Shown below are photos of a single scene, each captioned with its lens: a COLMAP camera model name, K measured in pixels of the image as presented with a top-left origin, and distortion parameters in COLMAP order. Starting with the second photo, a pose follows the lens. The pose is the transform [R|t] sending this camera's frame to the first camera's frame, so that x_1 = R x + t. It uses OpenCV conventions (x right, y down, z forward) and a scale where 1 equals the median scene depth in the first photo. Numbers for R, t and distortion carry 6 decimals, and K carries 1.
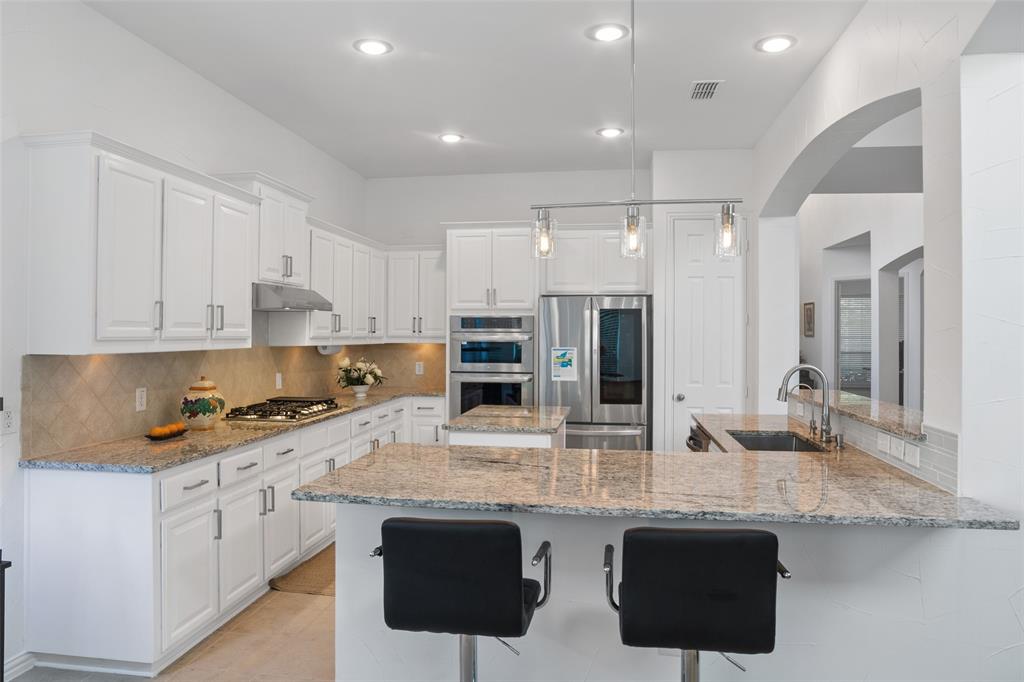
lens RADIAL K [[669.1, 0, 511.2], [0, 669.1, 338.6], [0, 0, 1]] dist [-0.001800, 0.000774]
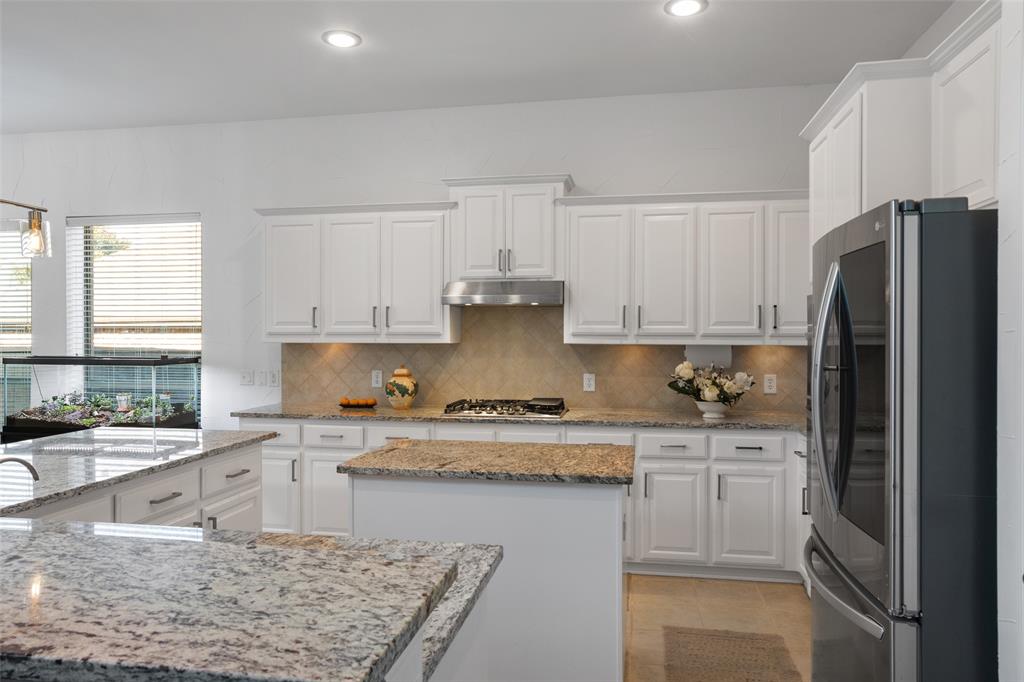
lens RADIAL K [[669.1, 0, 514.9], [0, 669.1, 338.6], [0, 0, 1]] dist [-0.001800, 0.000774]
pose [[-0.023972, 0.004294, -0.999703, 0.840103], [-0.007115, 0.999965, 0.004466, 0.001348], [0.999687, 0.007220, -0.023941, 1.386341]]
